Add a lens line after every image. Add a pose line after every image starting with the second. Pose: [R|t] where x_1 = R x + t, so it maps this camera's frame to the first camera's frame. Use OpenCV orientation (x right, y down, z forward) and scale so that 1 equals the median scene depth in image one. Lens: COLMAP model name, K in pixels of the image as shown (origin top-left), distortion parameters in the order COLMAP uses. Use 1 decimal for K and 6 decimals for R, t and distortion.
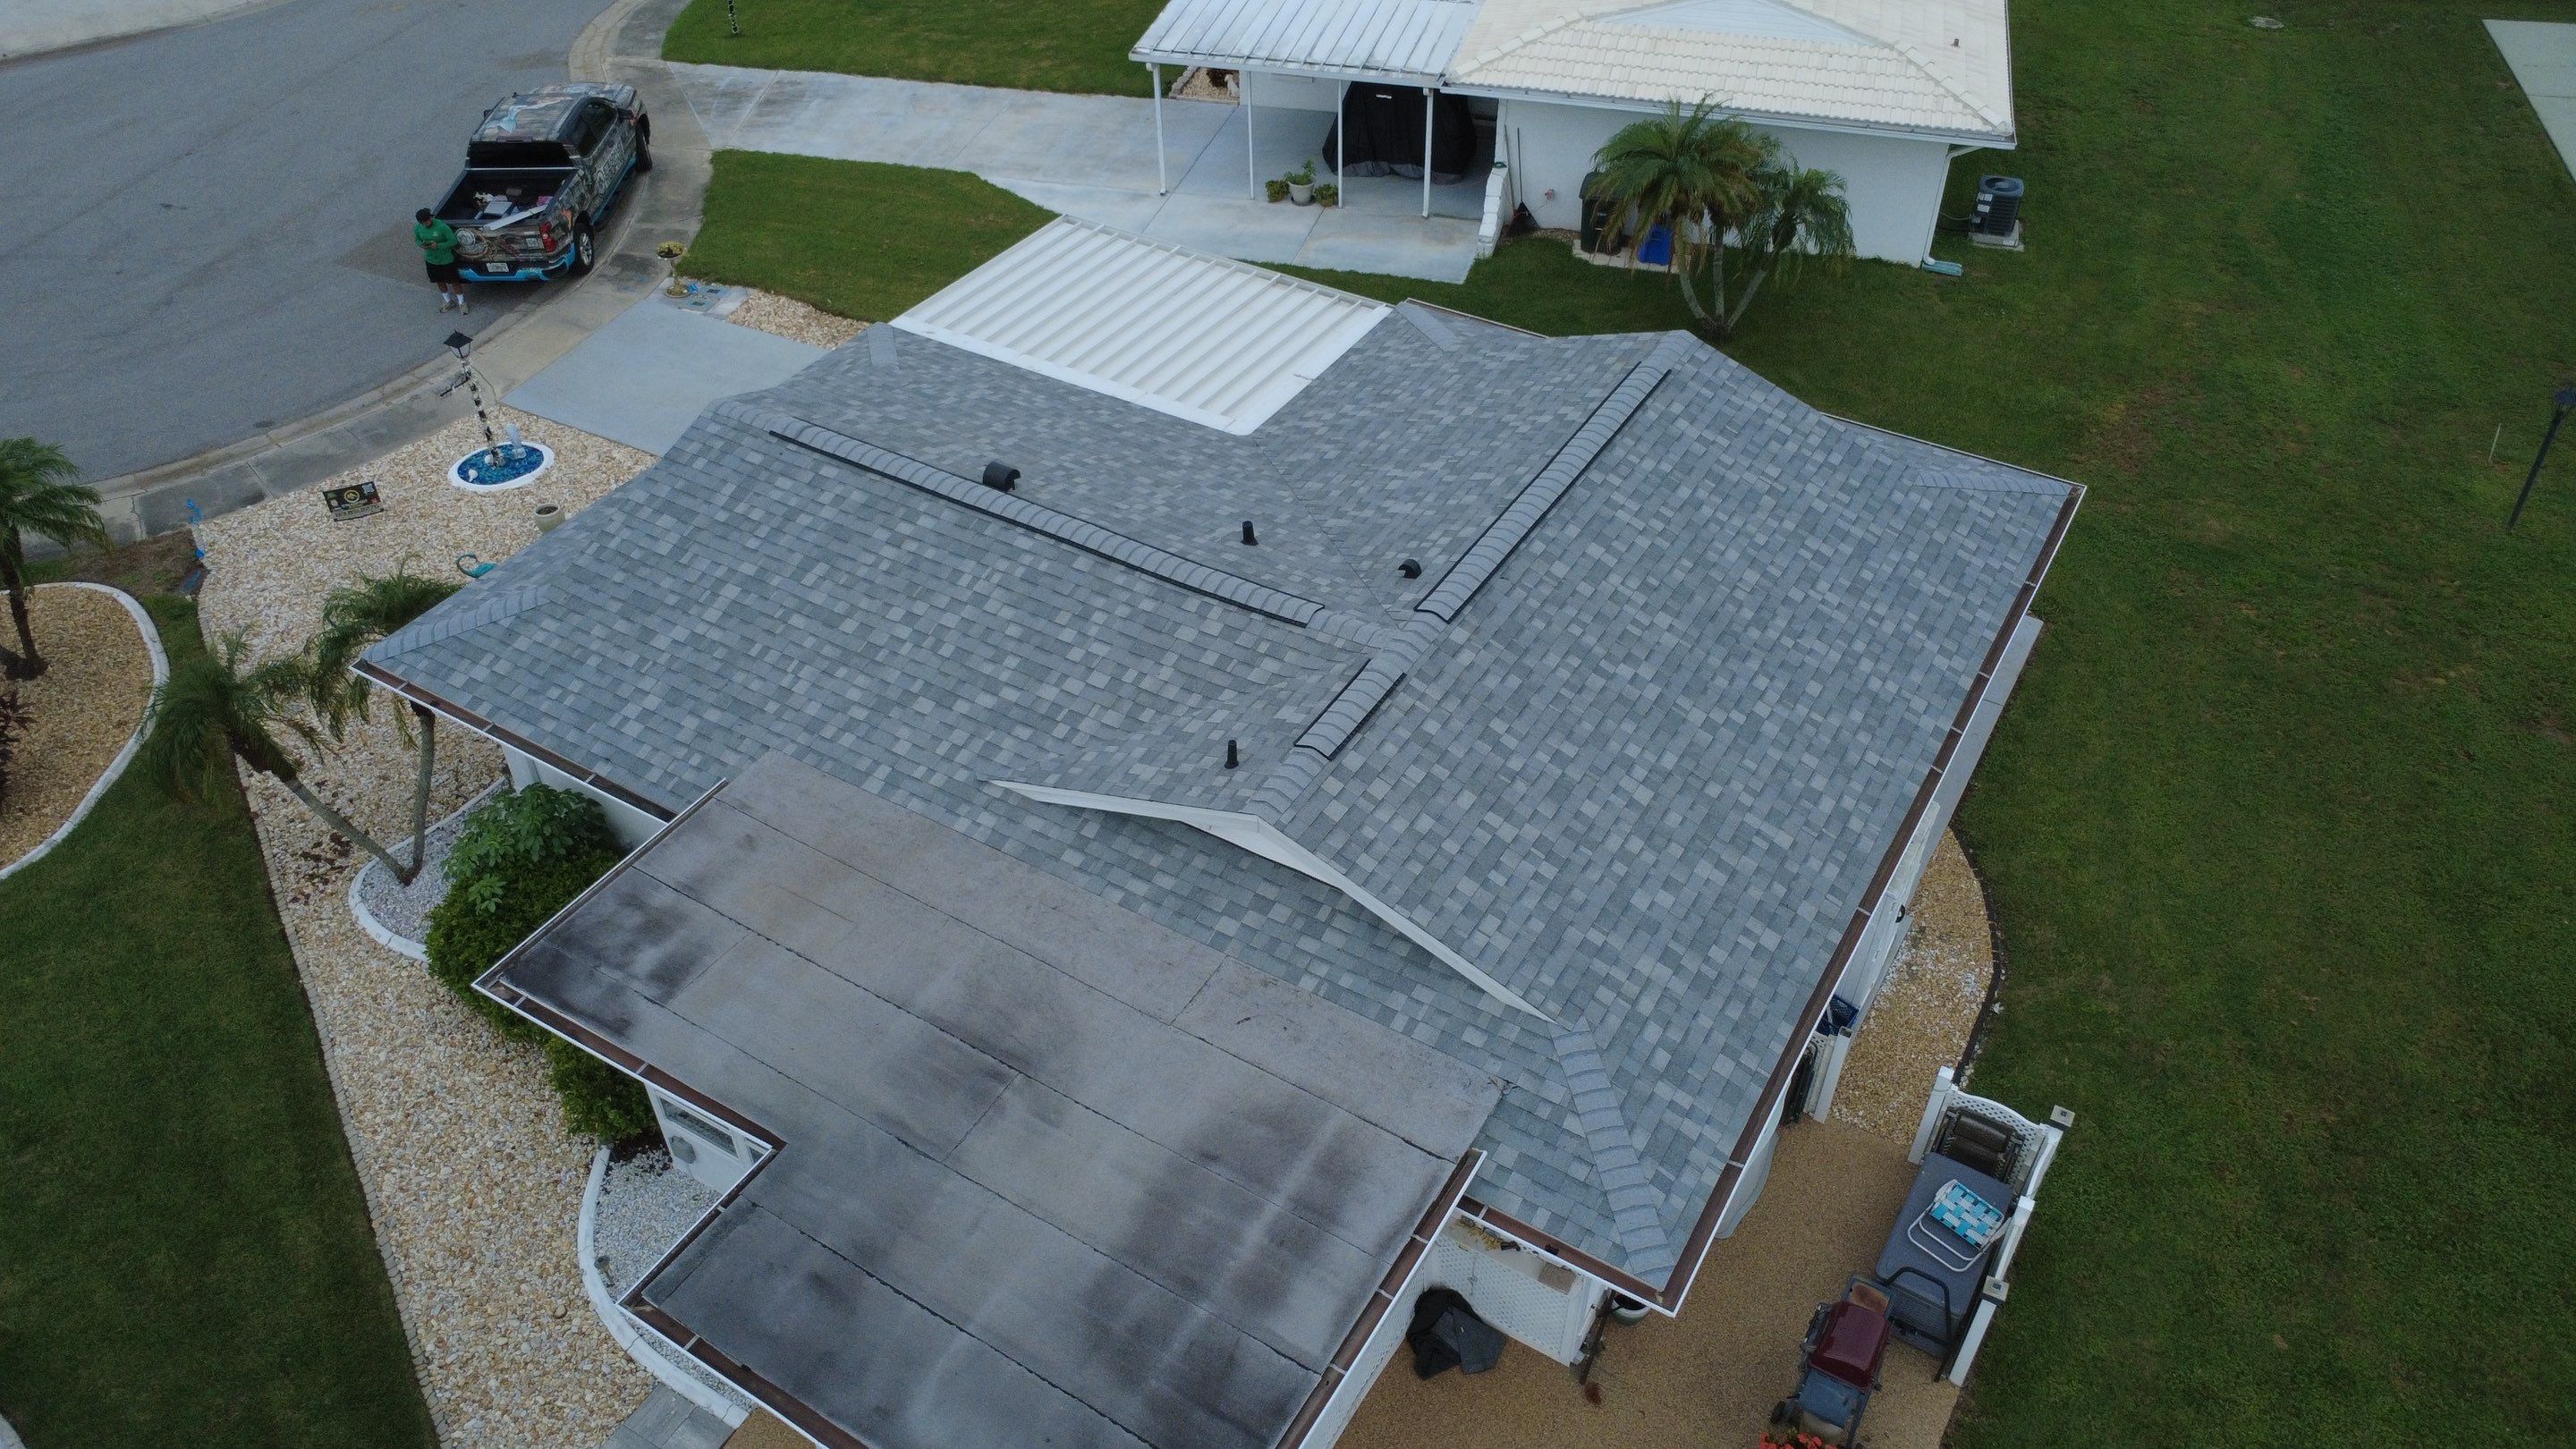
lens RADIAL K [[1874.3, 0, 1283.6], [0, 1874.3, 719.9], [0, 0, 1]] dist [-0.002740, 0.004891]
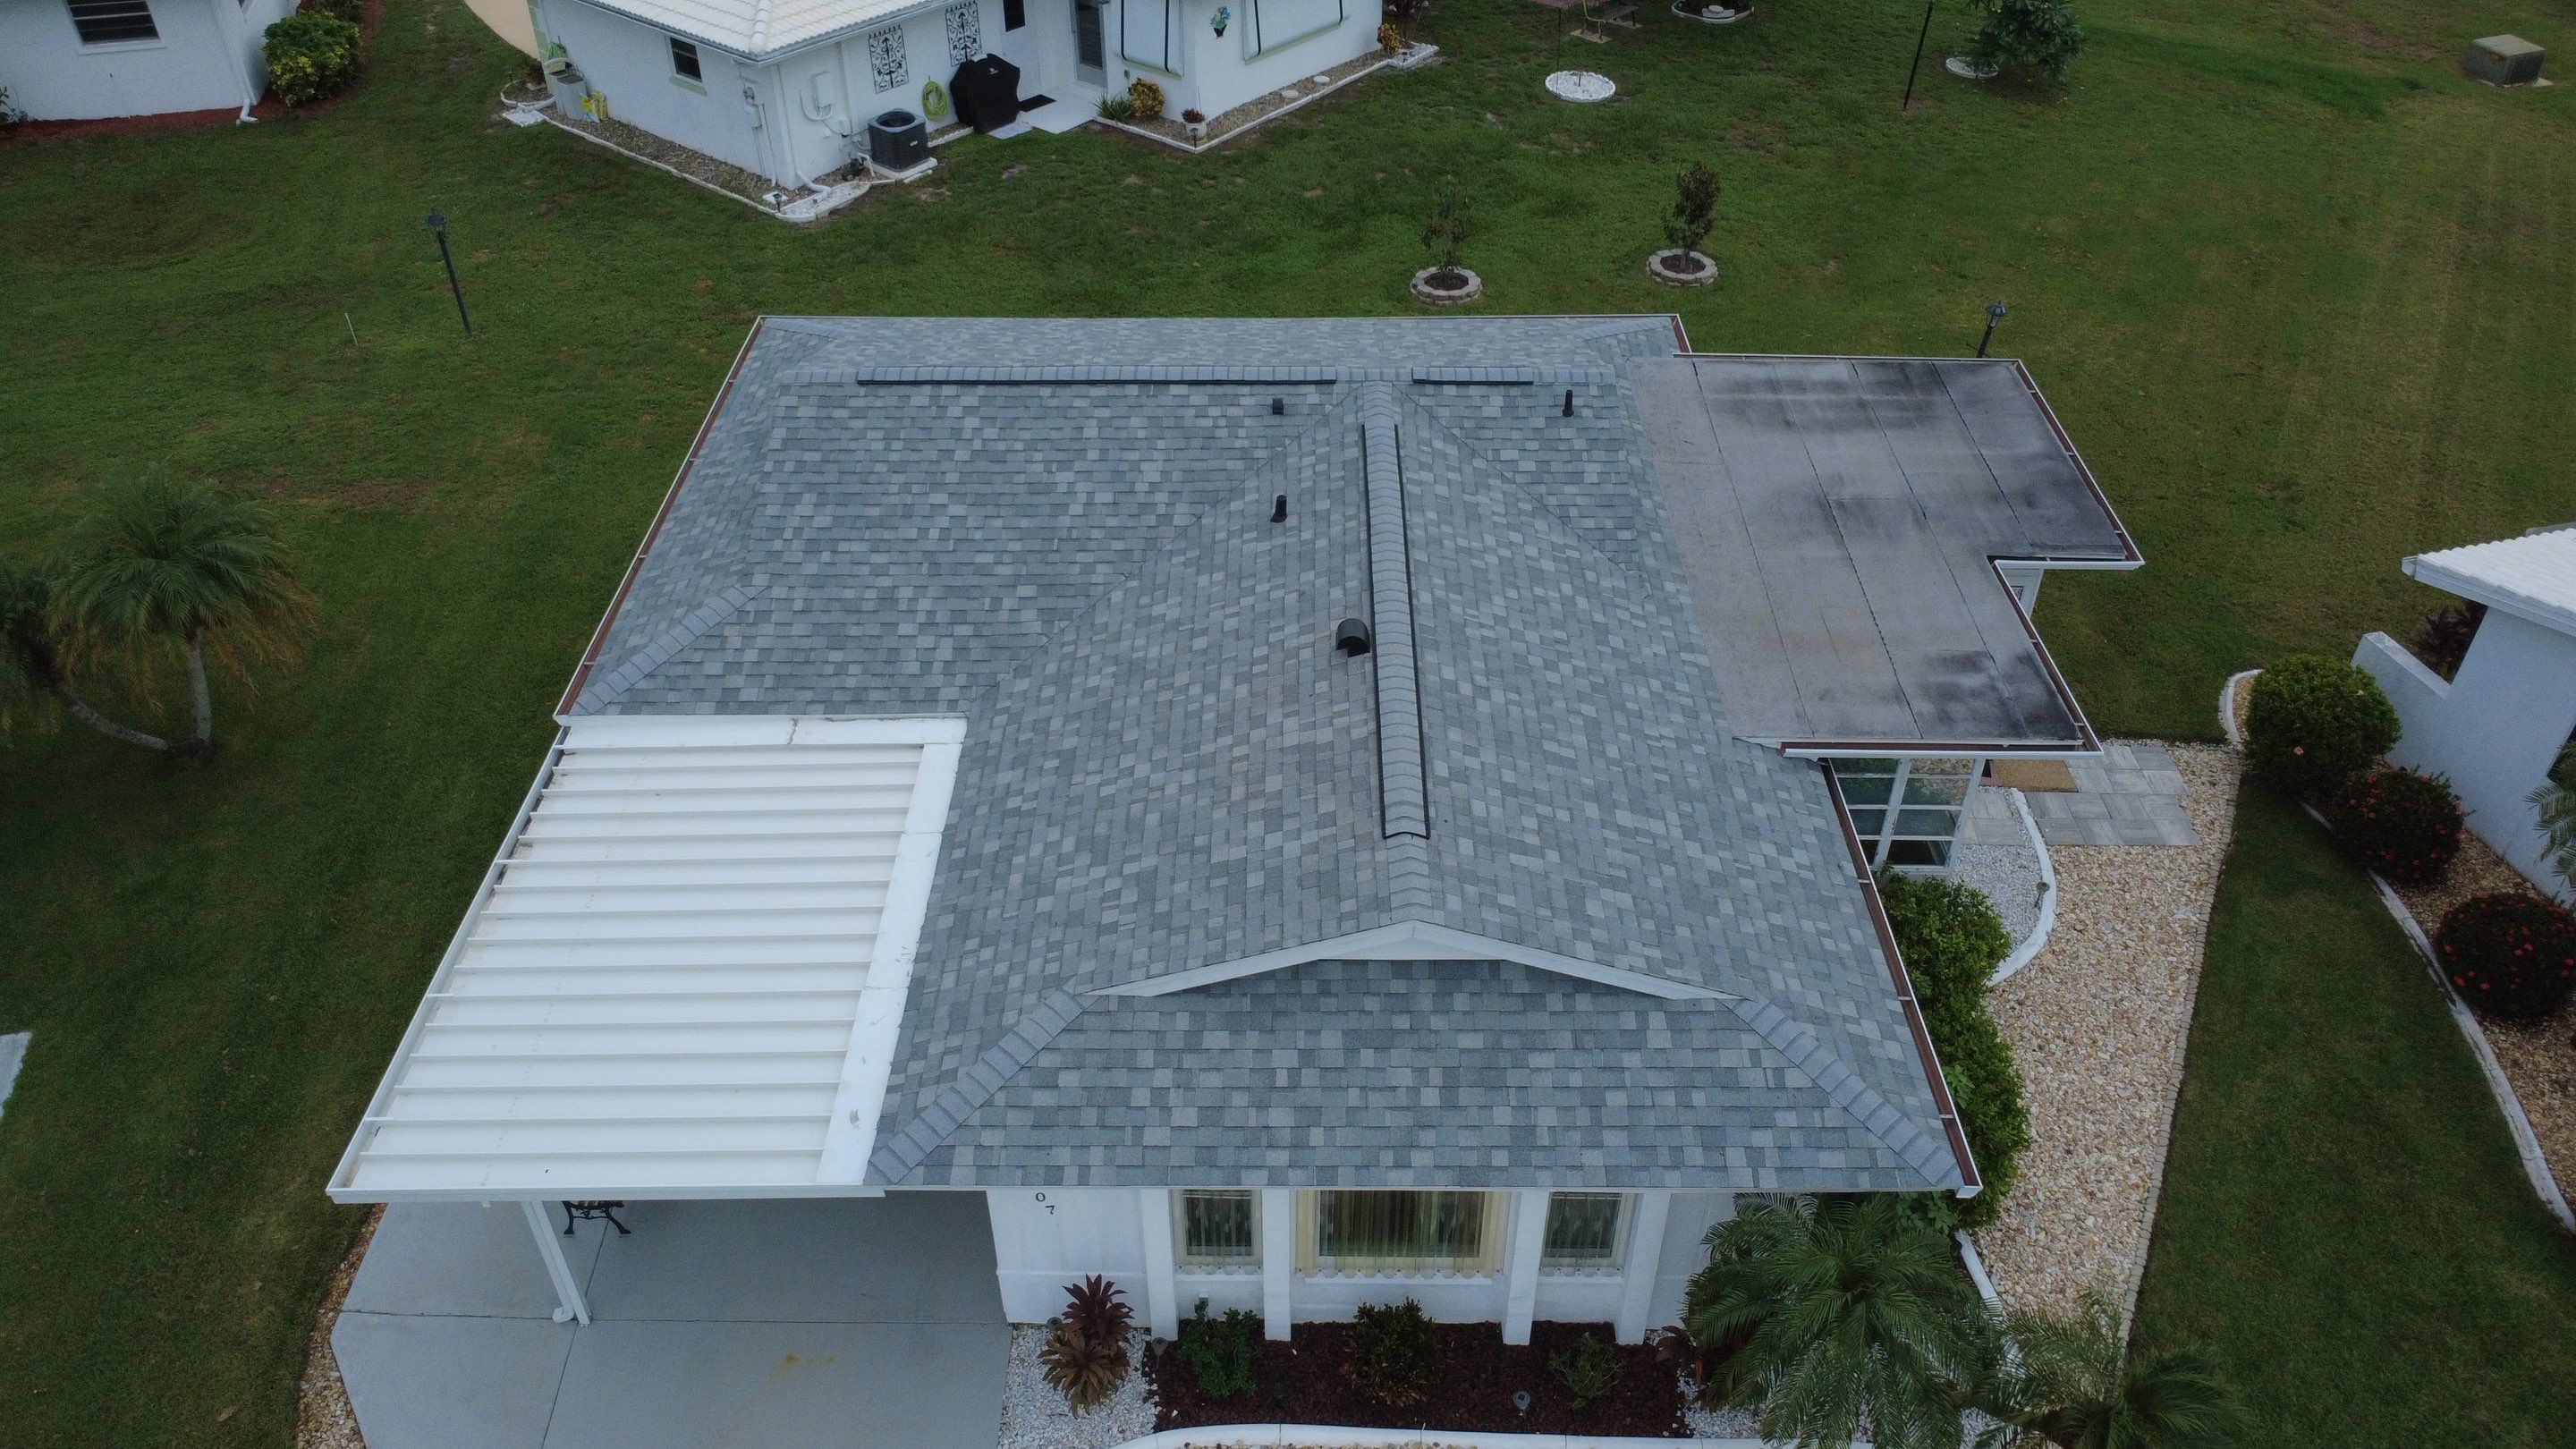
lens RADIAL K [[1874.3, 0, 1283.6], [0, 1874.3, 719.9], [0, 0, 1]] dist [-0.002740, 0.004891]
pose [[-0.509794, -0.523929, 0.682355, -0.798240], [0.565789, 0.393310, 0.724700, -0.815026], [-0.648068, 0.755517, 0.095926, 1.016918]]
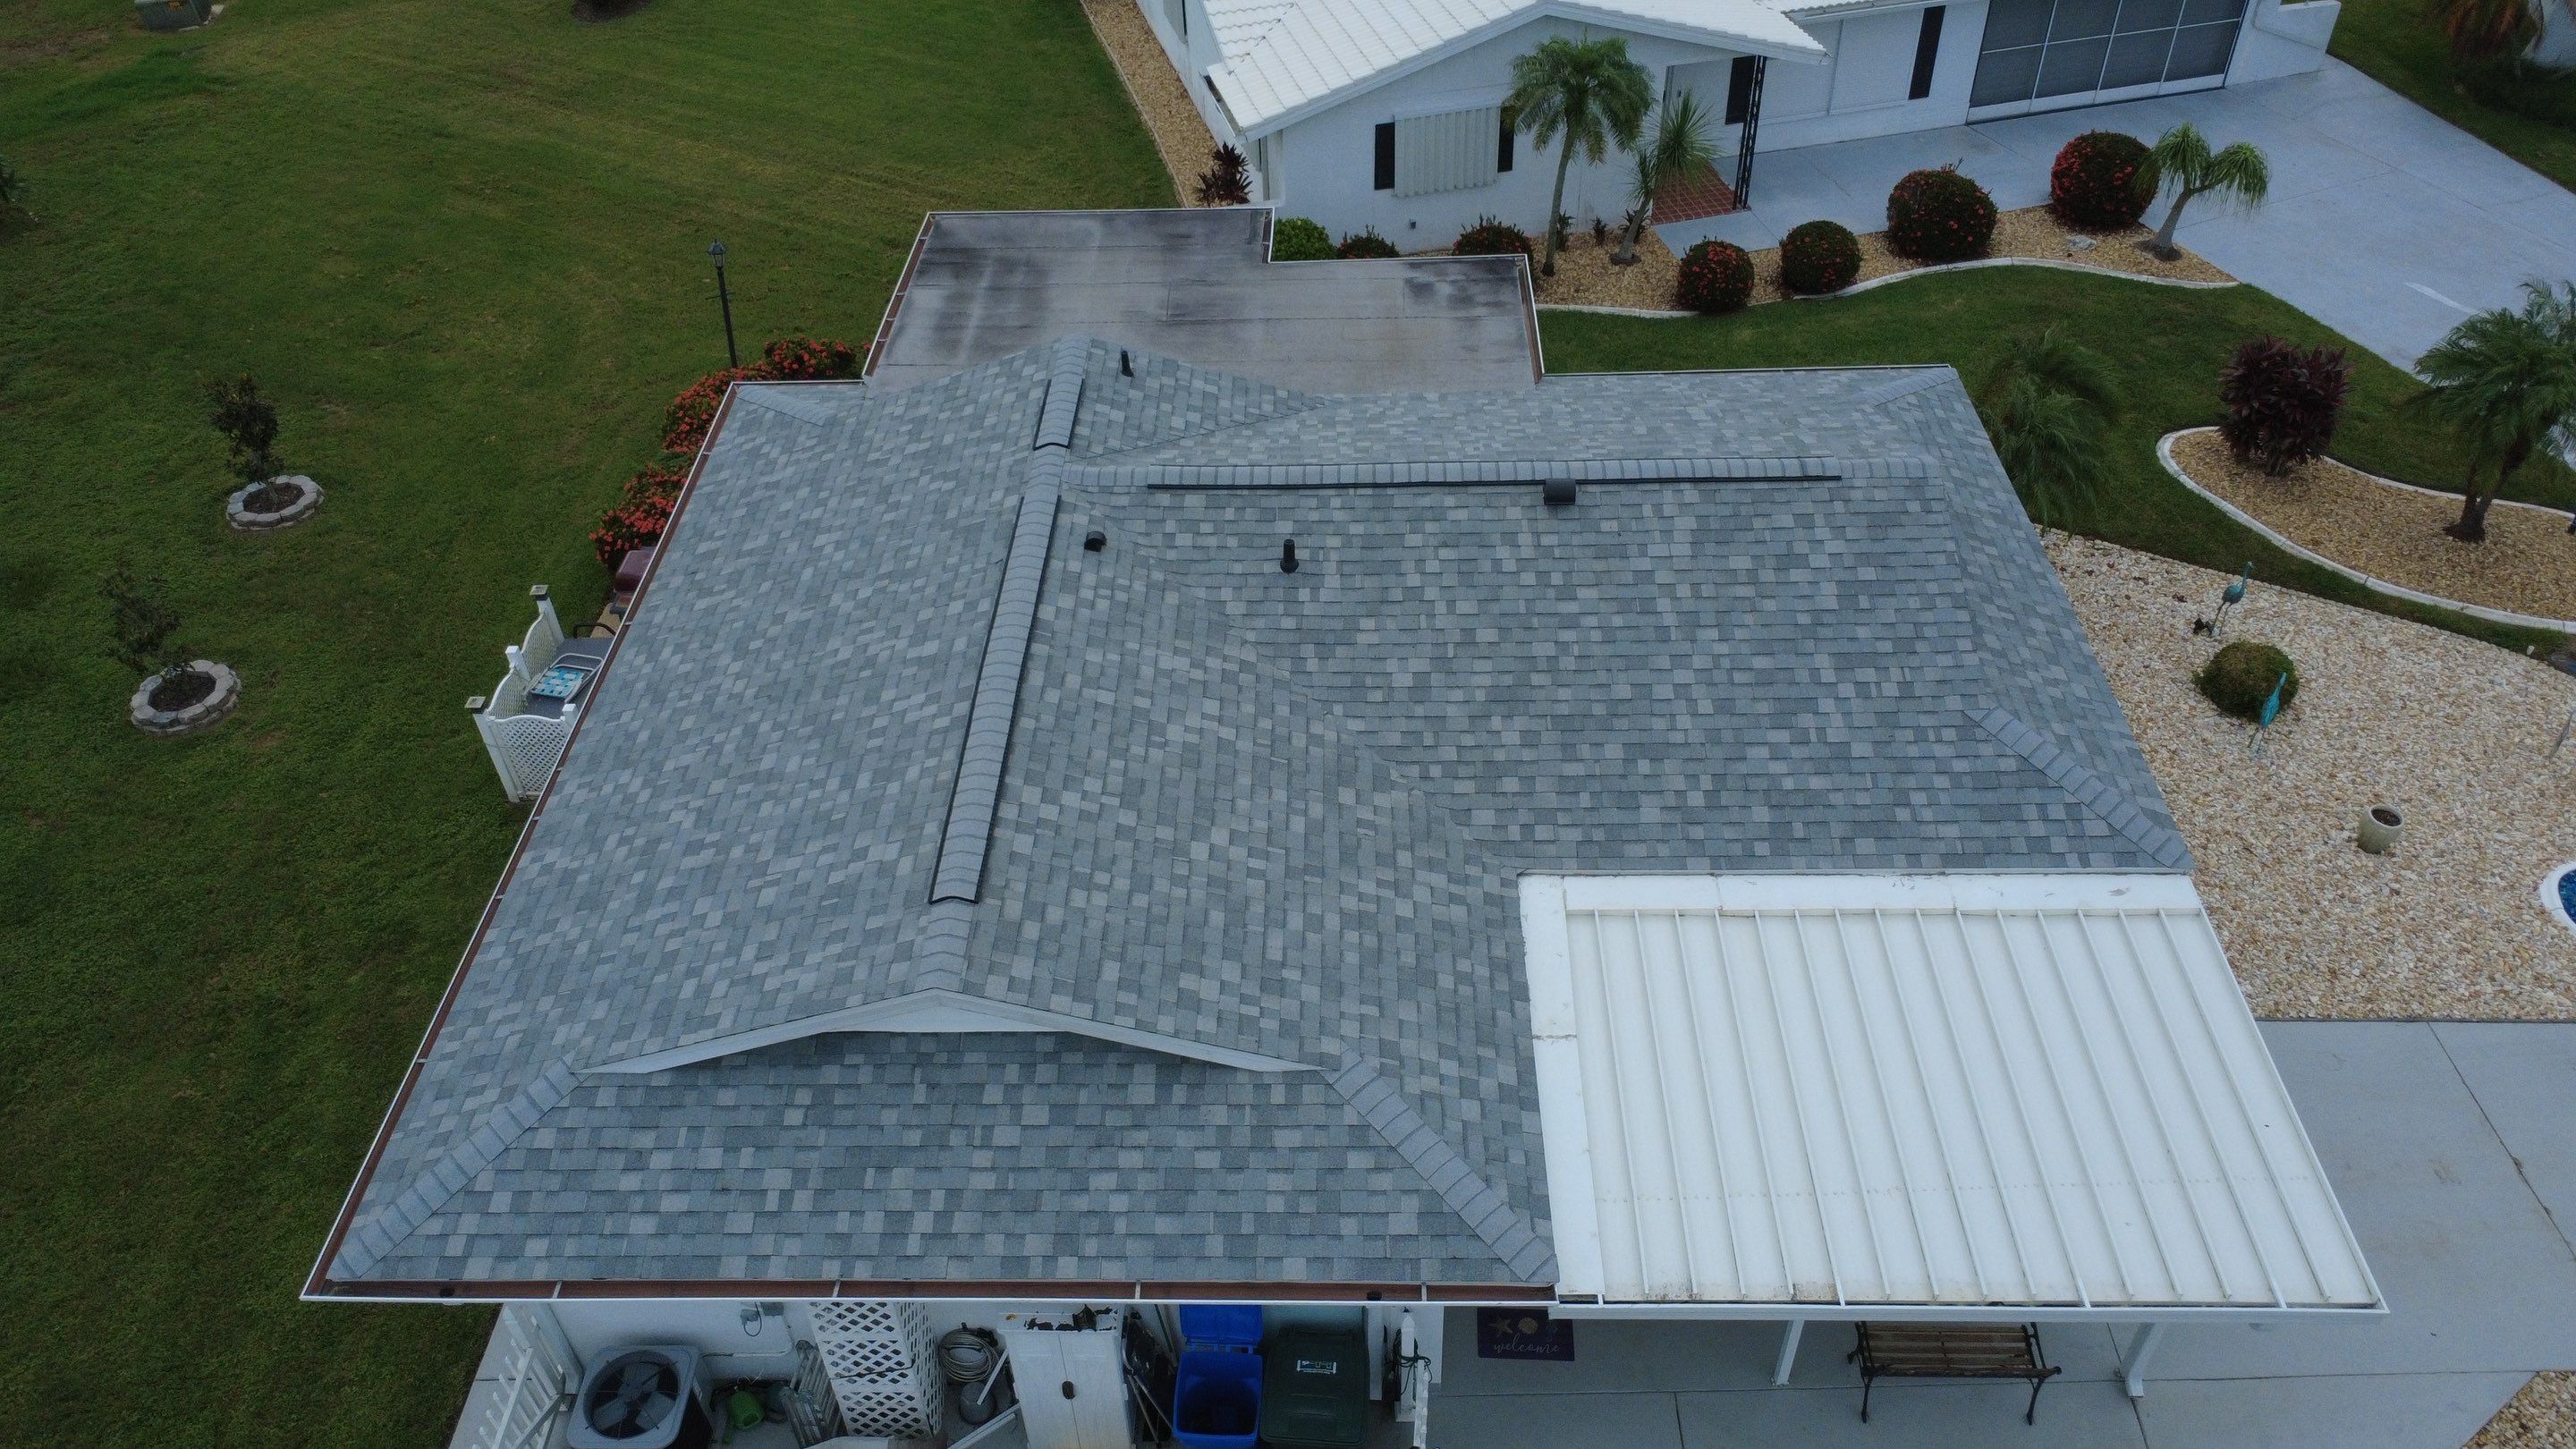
lens RADIAL K [[1874.3, 0, 1283.6], [0, 1874.3, 719.9], [0, 0, 1]] dist [-0.002740, 0.004891]
pose [[-0.867528, 0.350631, -0.352779, 0.351593], [-0.294268, 0.210002, 0.932365, -0.977848], [0.401001, 0.912665, -0.079003, 1.181312]]
